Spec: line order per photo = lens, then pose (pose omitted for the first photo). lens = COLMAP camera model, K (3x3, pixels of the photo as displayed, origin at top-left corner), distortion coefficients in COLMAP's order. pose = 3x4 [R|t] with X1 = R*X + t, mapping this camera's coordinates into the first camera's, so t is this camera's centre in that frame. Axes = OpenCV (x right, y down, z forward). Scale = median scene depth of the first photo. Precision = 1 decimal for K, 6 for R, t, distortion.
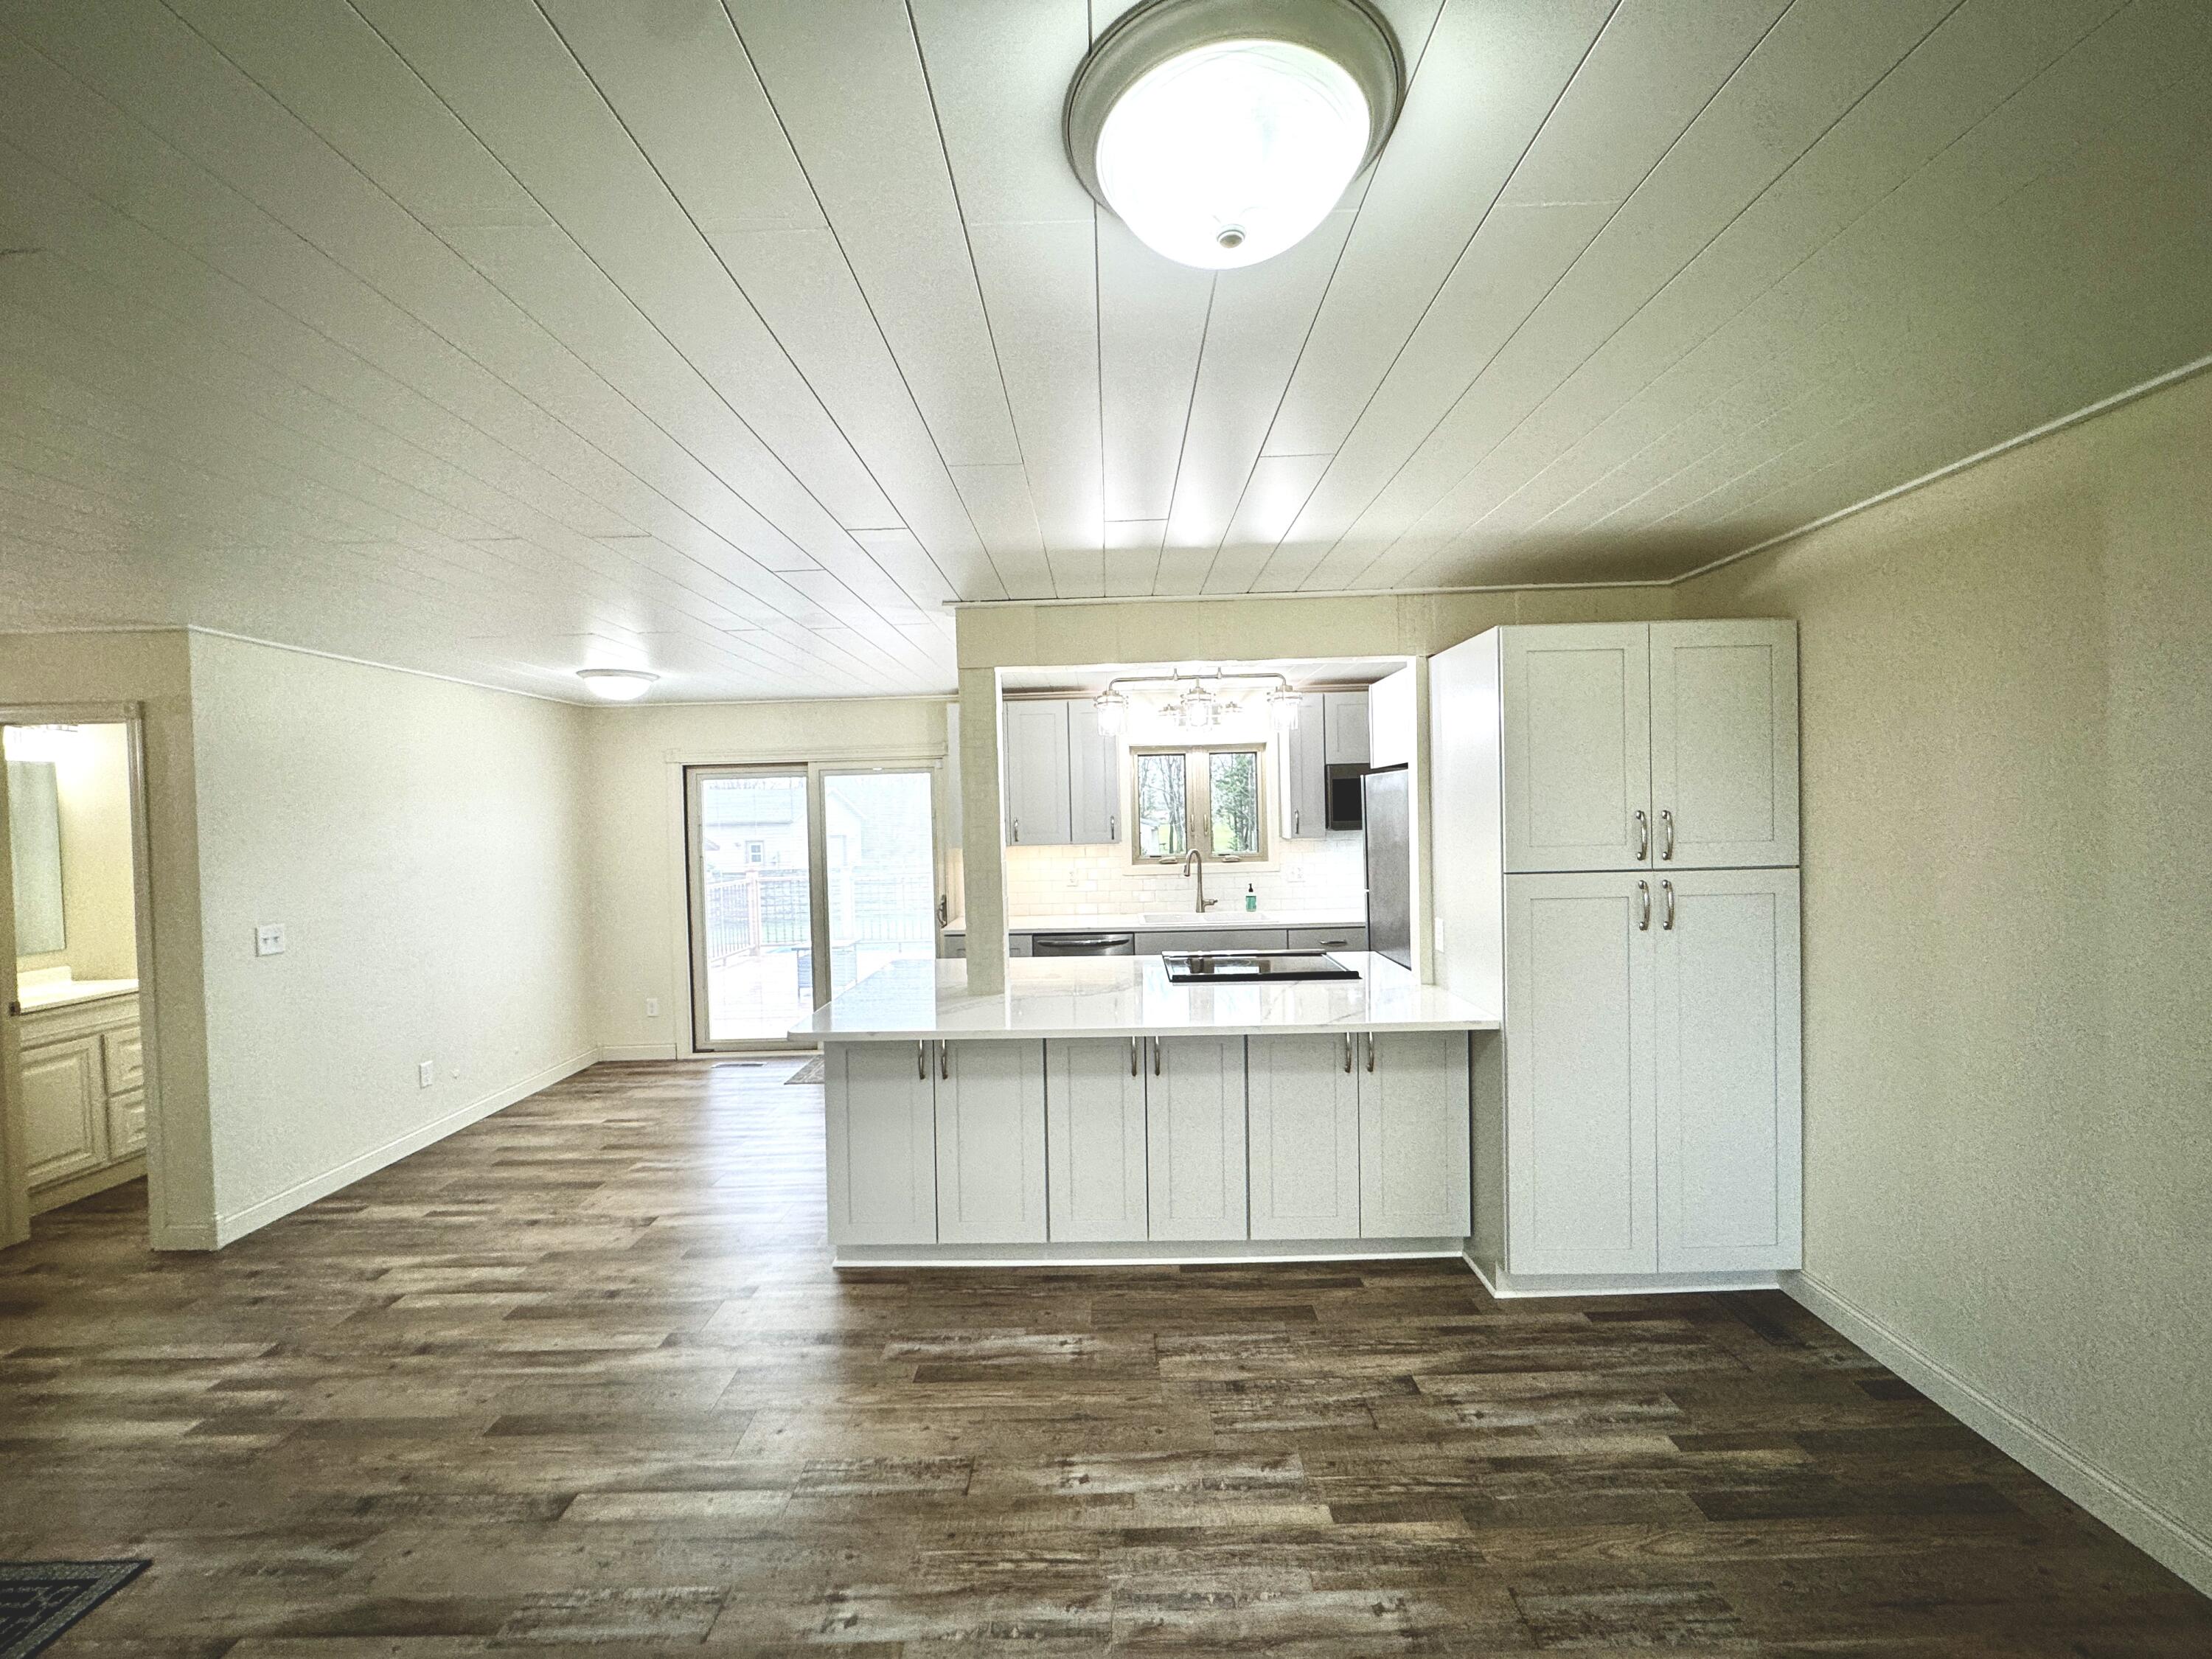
lens RADIAL K [[883.7, 0, 1100.7], [0, 883.7, 840.7], [0, 0, 1]] dist [0.000327, 0.000172]
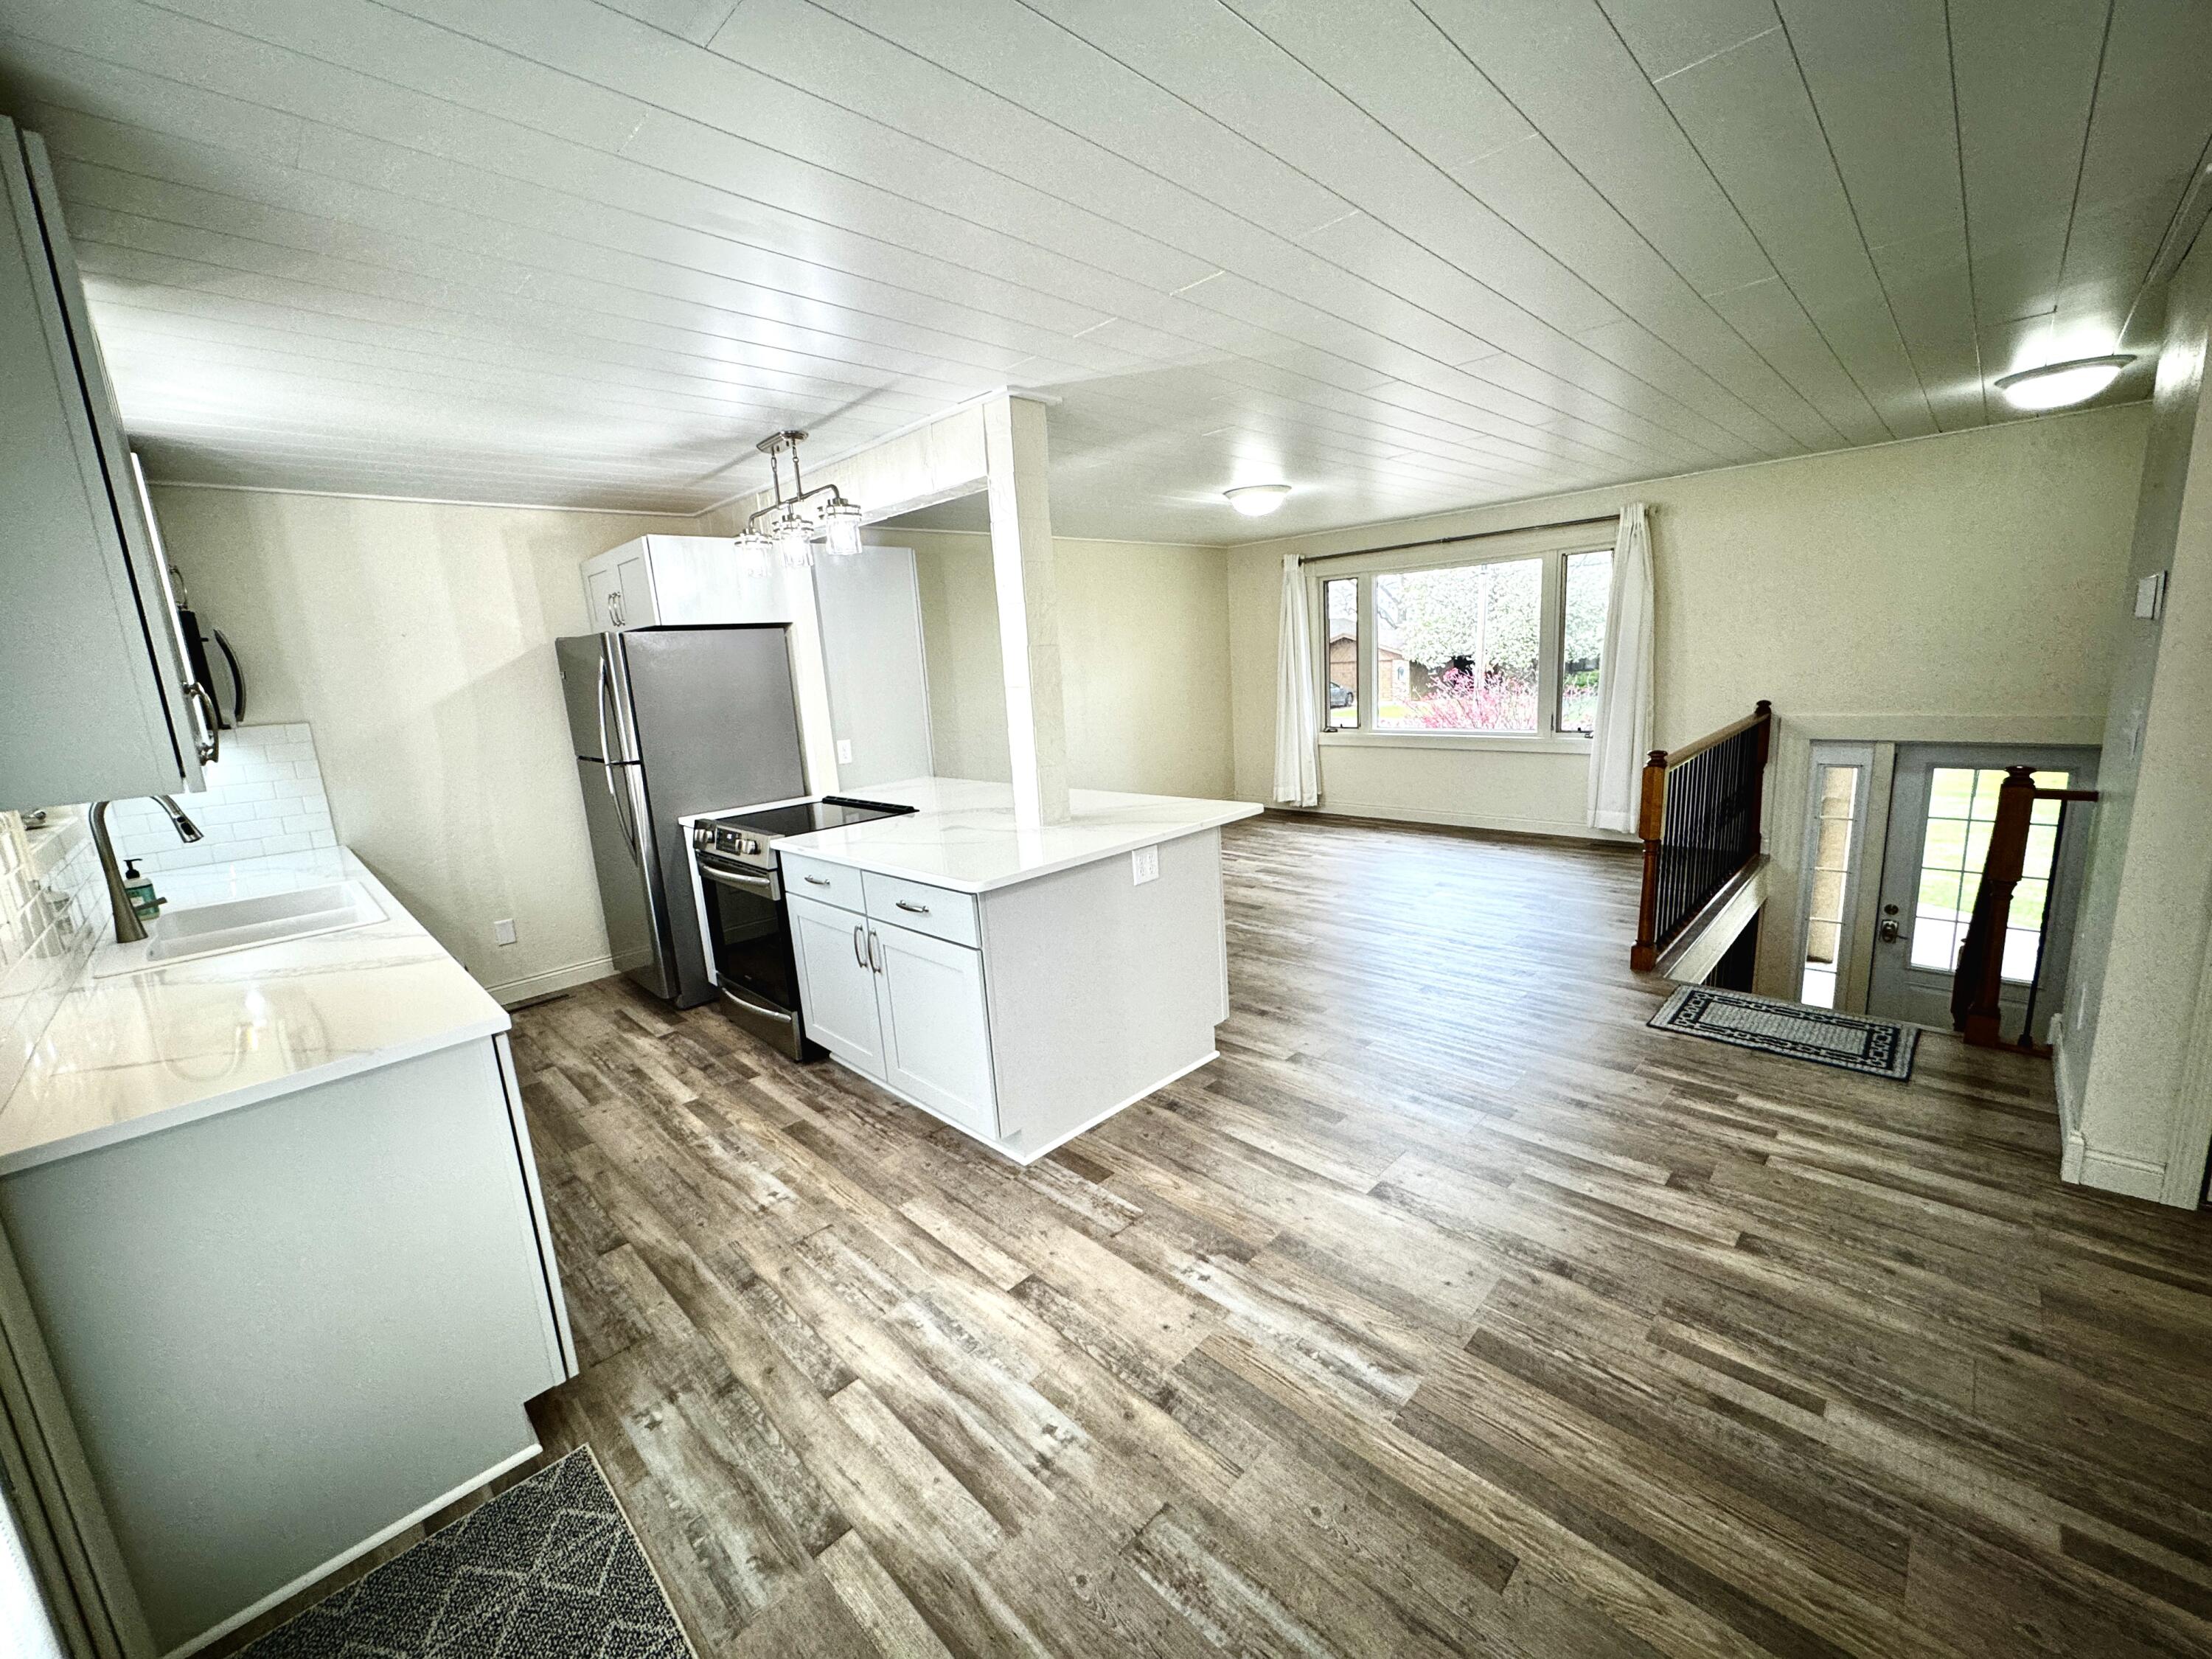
lens RADIAL K [[883.7, 0, 1103.1], [0, 883.7, 831.7], [0, 0, 1]] dist [0.000327, 0.000172]
pose [[-0.714354, -0.067283, 0.696542, -1.324873], [0.100442, 0.975202, 0.197211, -0.006994], [-0.692539, 0.210841, -0.689881, 2.537708]]
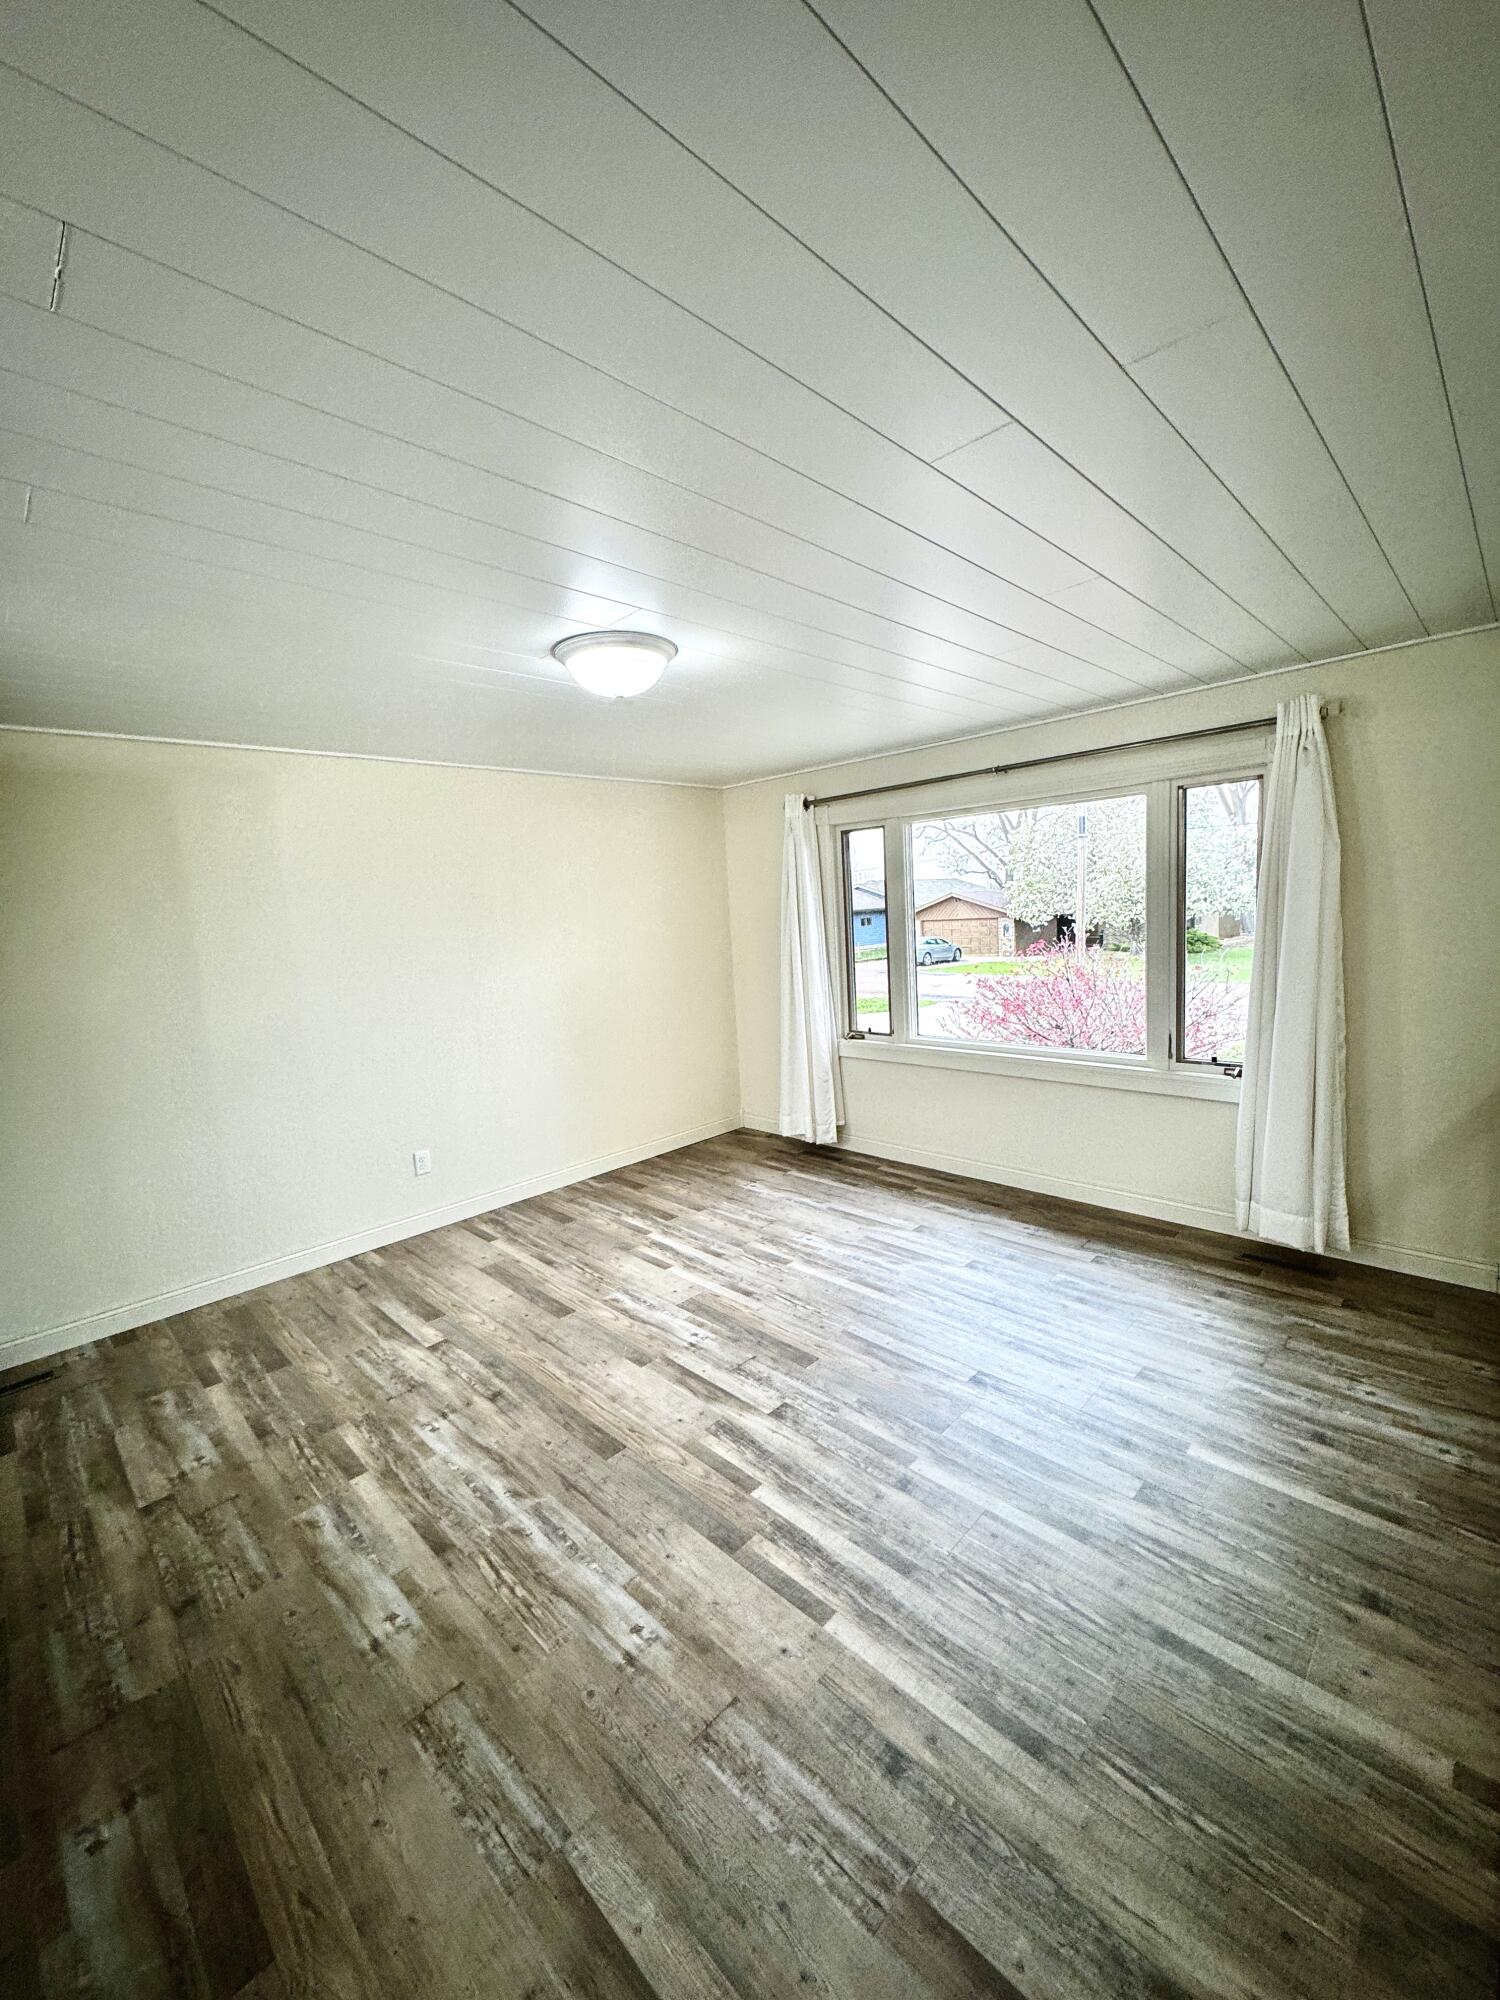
lens RADIAL K [[799.0, 0, 746.0], [0, 799.0, 1006.8], [0, 0, 1]] dist [0.000327, 0.000172]
pose [[-0.712844, -0.019084, 0.701063, -0.864786], [0.094767, 0.987840, 0.123250, -0.008789], [-0.694891, 0.154295, -0.702367, 1.198337]]
